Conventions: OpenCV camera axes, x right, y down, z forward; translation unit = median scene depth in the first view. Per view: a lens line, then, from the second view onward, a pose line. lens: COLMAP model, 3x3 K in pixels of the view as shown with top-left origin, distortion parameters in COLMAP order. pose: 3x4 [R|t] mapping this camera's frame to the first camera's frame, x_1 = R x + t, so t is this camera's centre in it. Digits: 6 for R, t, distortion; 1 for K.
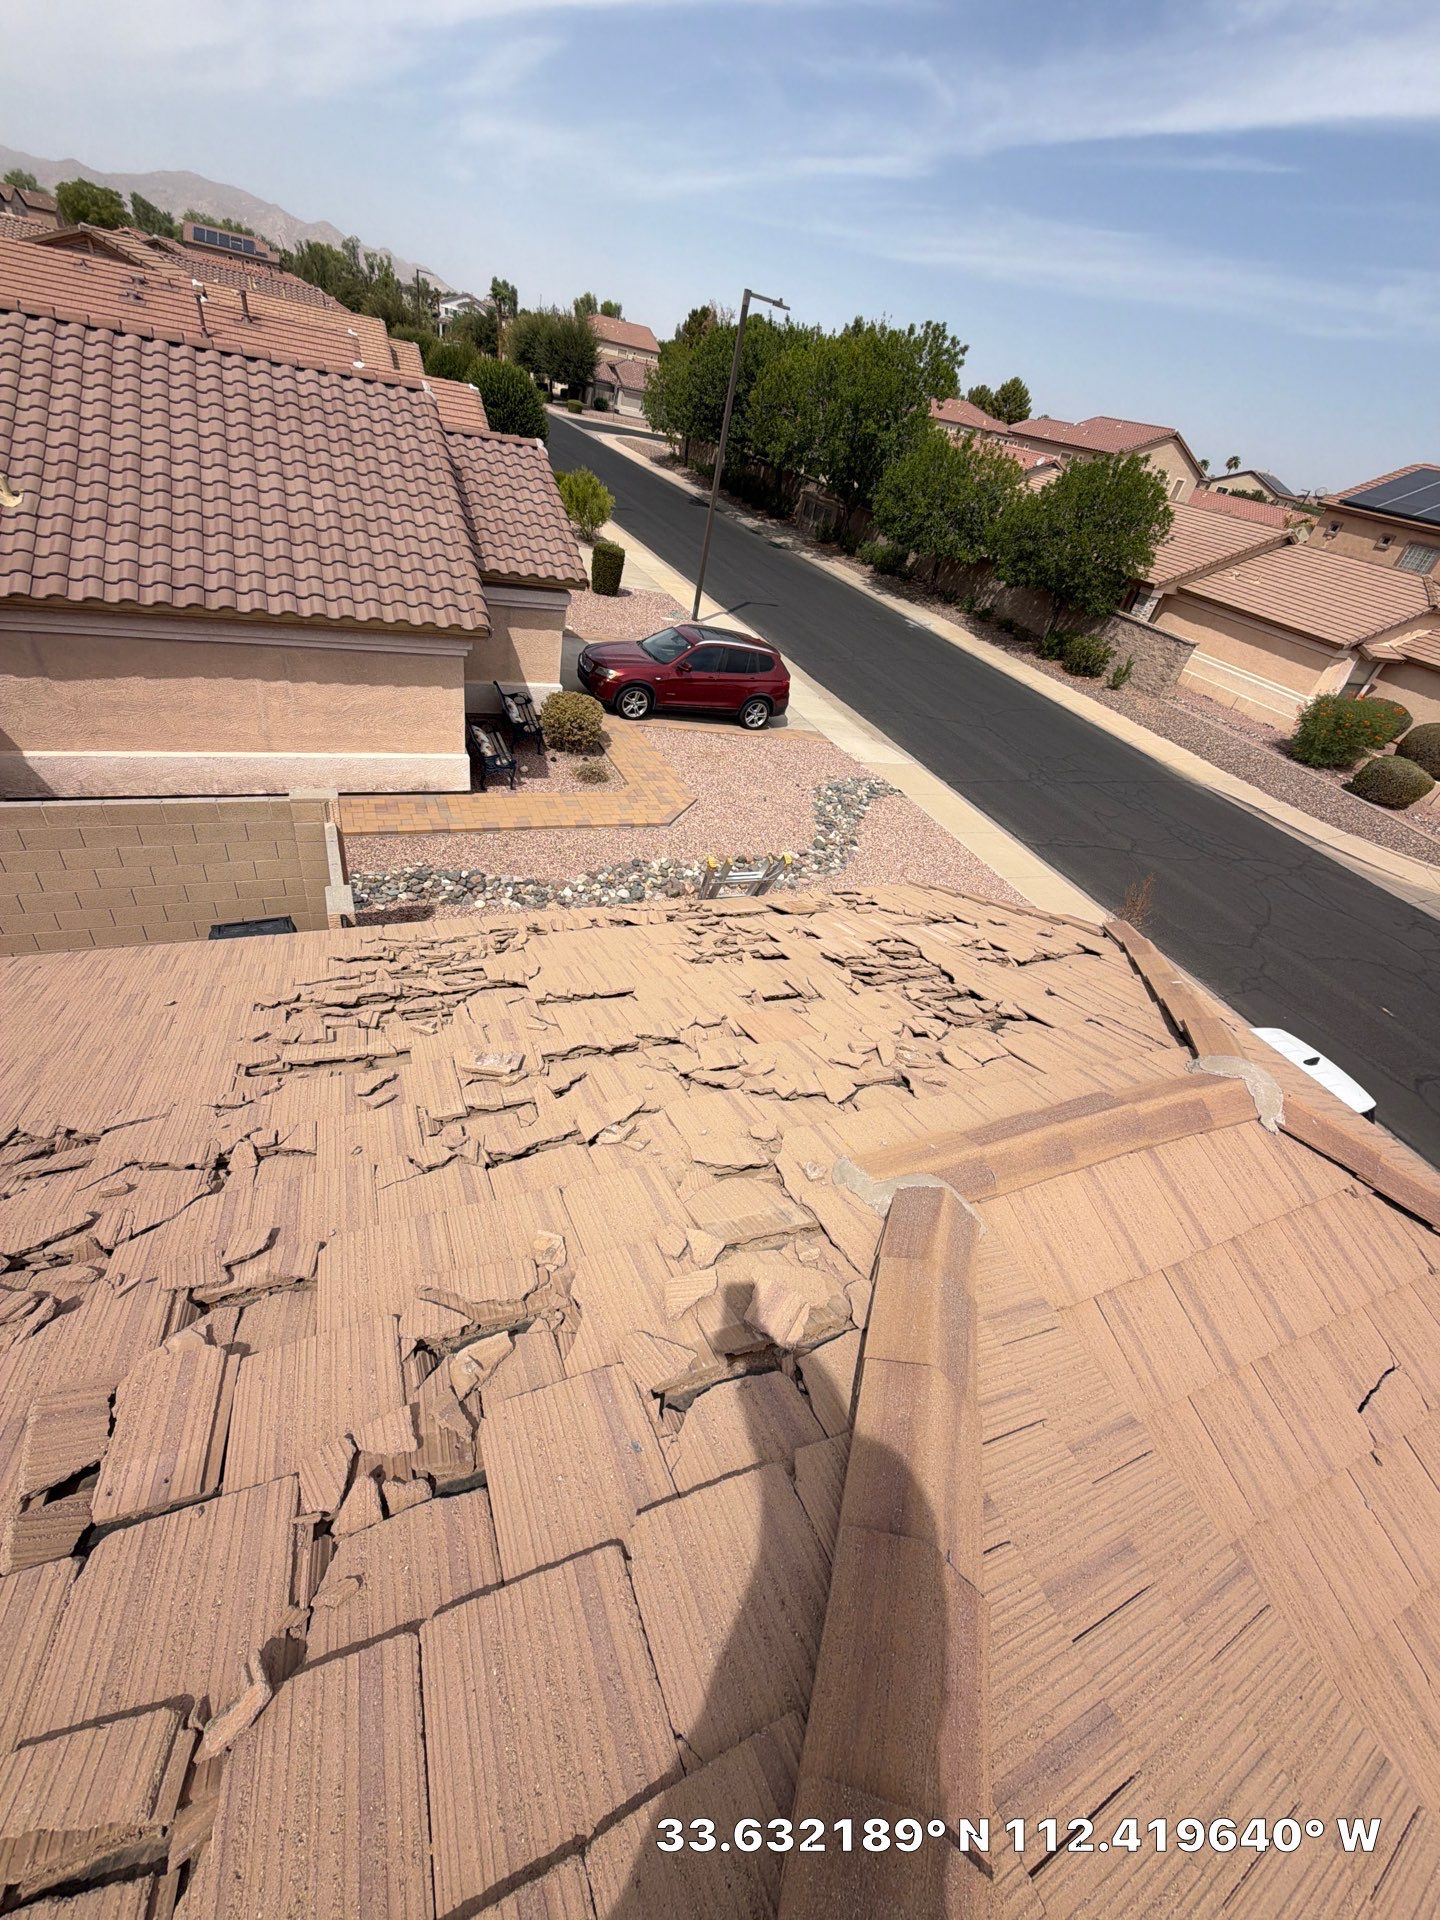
lens RADIAL K [[774.5, 0, 713.5], [0, 774.5, 959.9], [0, 0, 1]] dist [-0.002368, 0.000291]
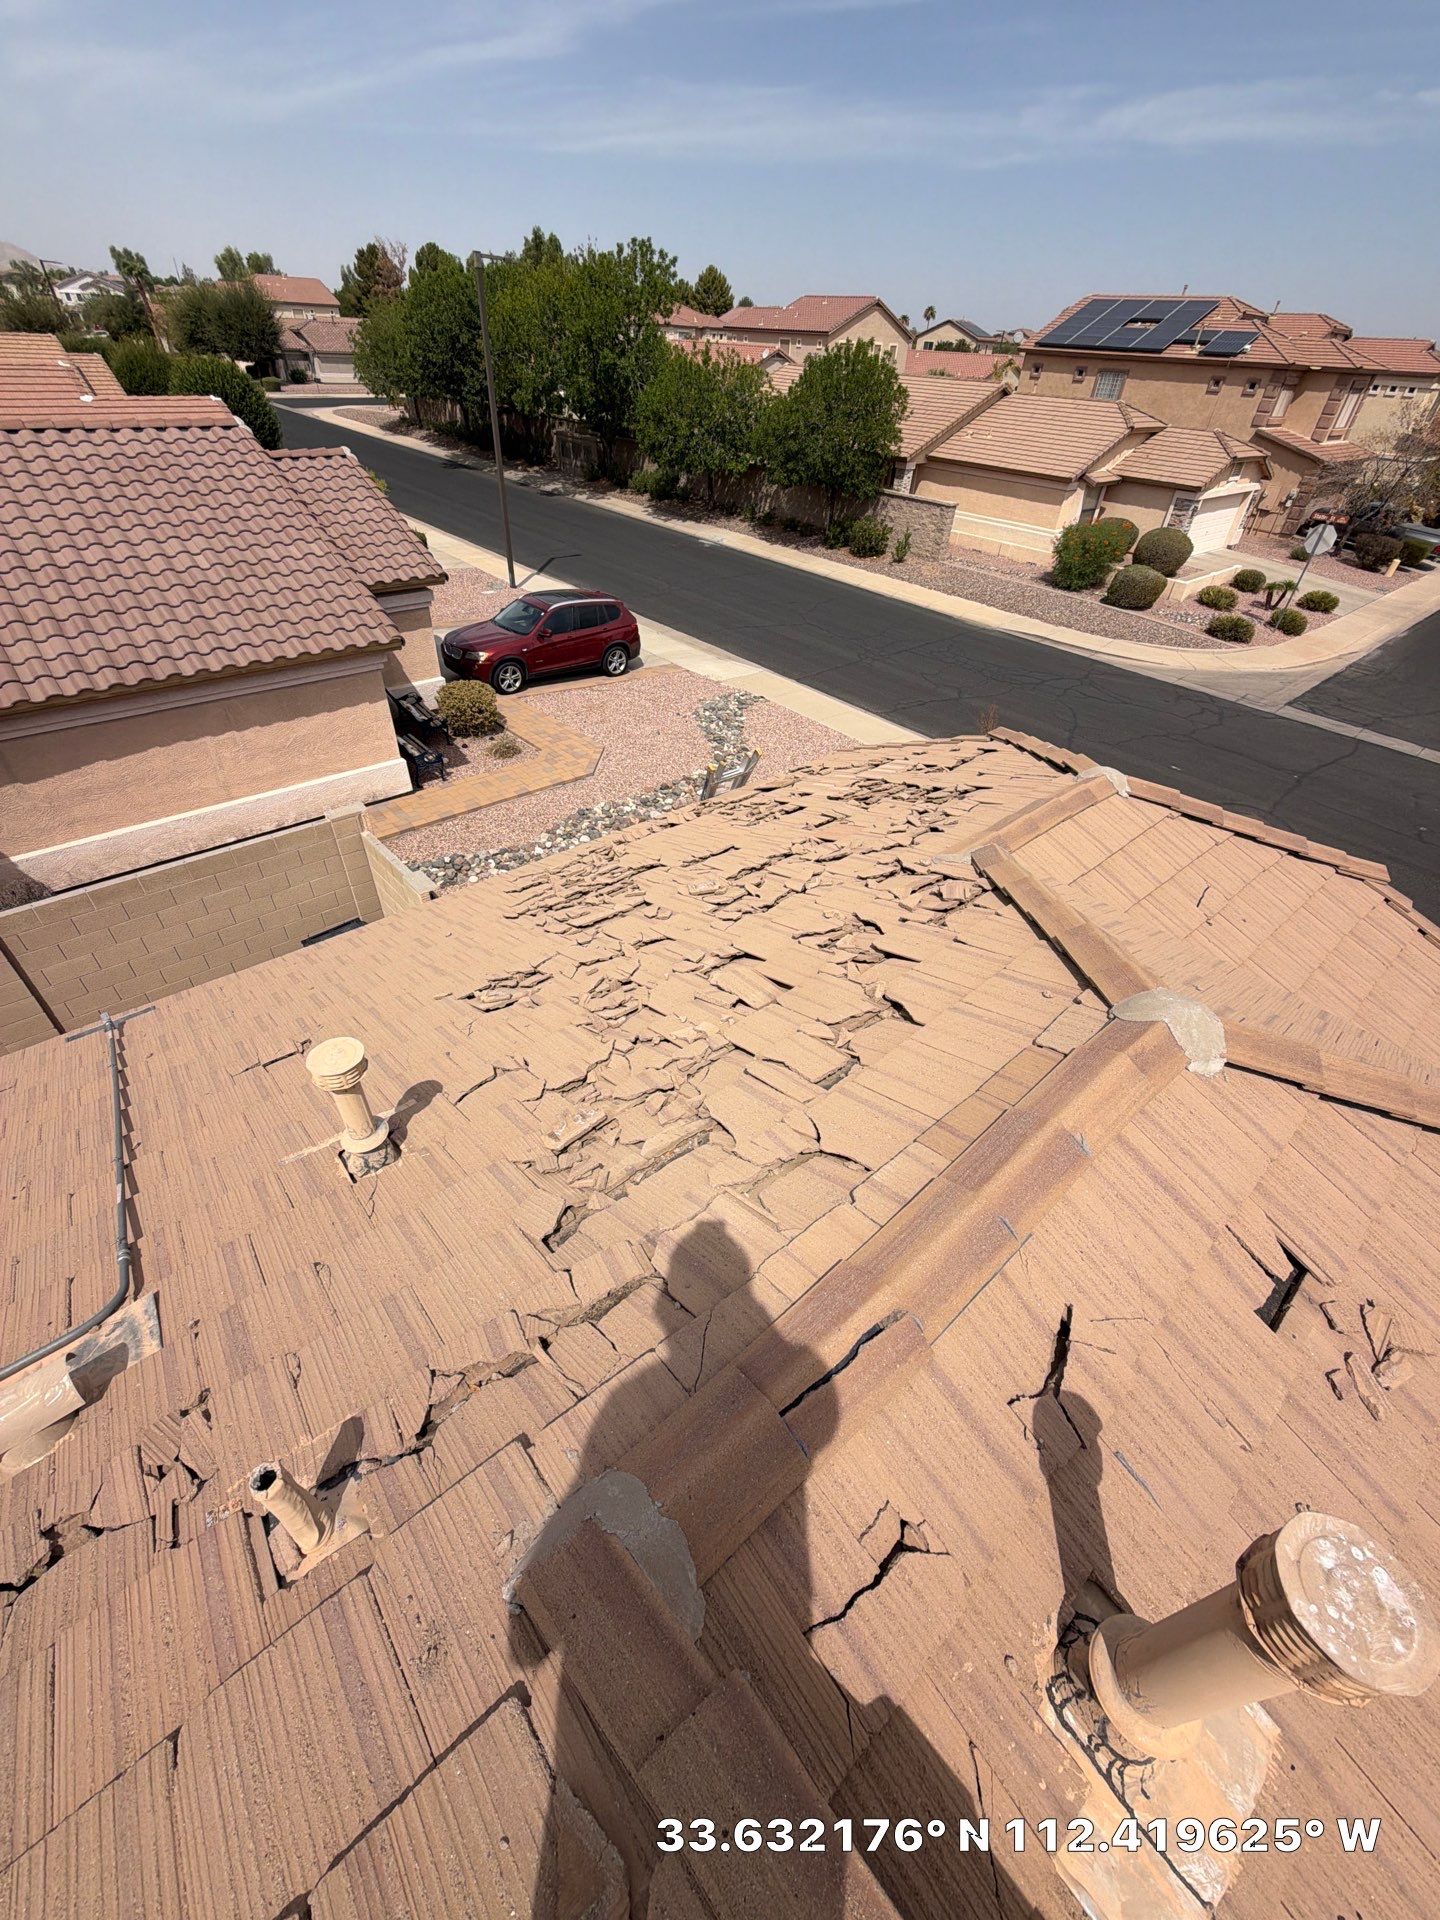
lens RADIAL K [[765.1, 0, 723.4], [0, 765.1, 961.1], [0, 0, 1]] dist [-0.000633, 0.000170]
pose [[0.941643, -0.302466, 0.147727, -0.103369], [0.290554, 0.951930, 0.096990, 0.026321], [-0.169962, -0.048408, 0.984261, -0.117720]]
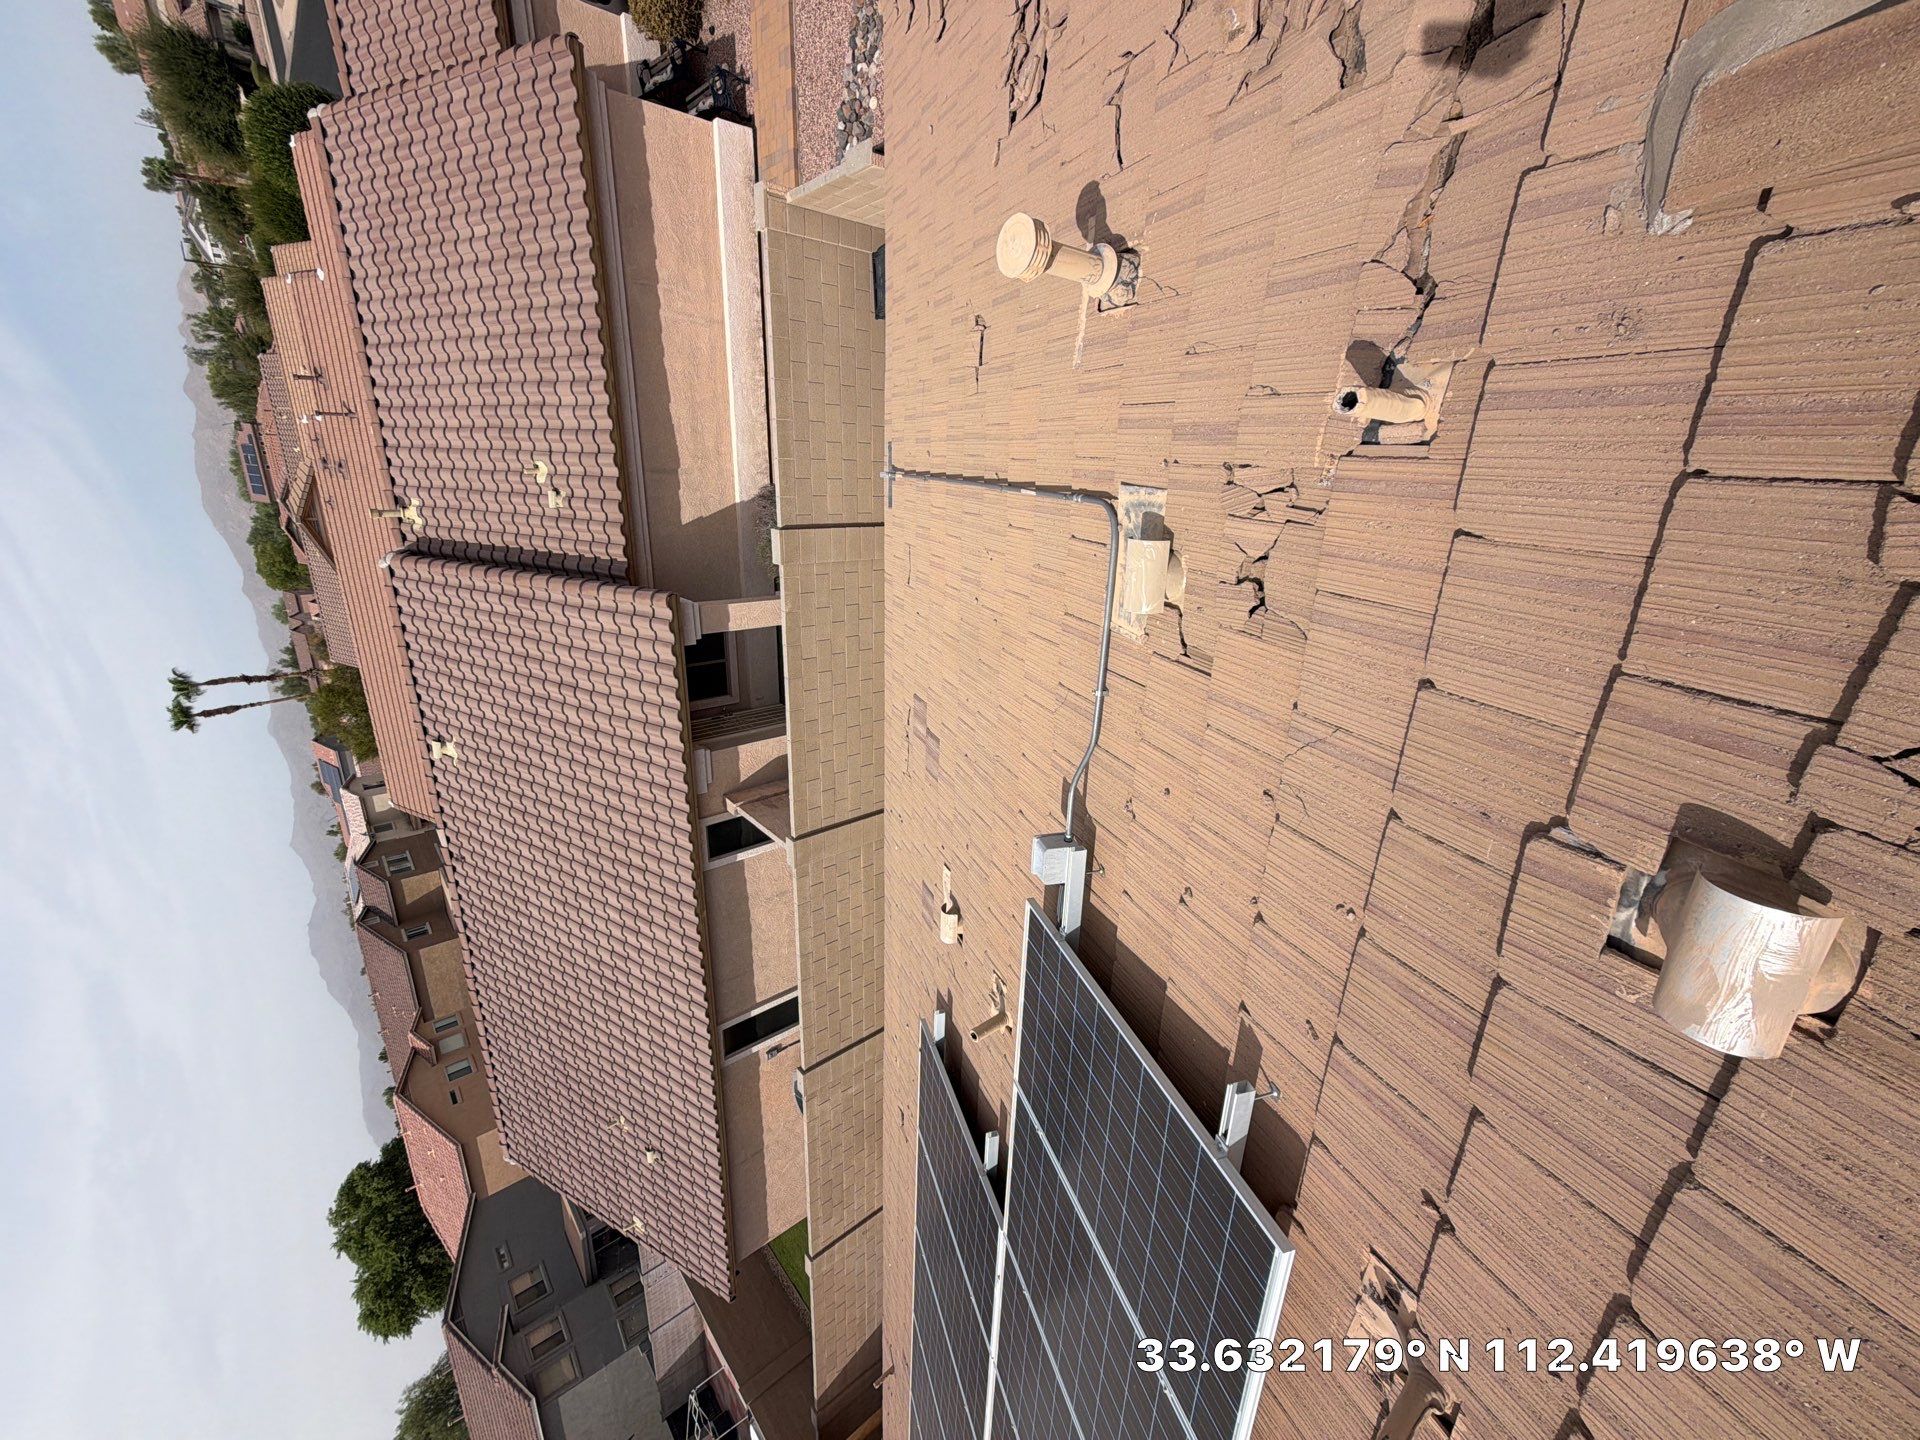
lens RADIAL K [[765.1, 0, 961.3], [0, 765.1, 722.0], [0, 0, 1]] dist [-0.000633, 0.000170]
pose [[0.140615, -0.717876, -0.681822, -0.126406], [0.989966, 0.111664, 0.086596, 0.023991], [0.013970, -0.687157, 0.726375, -0.123605]]
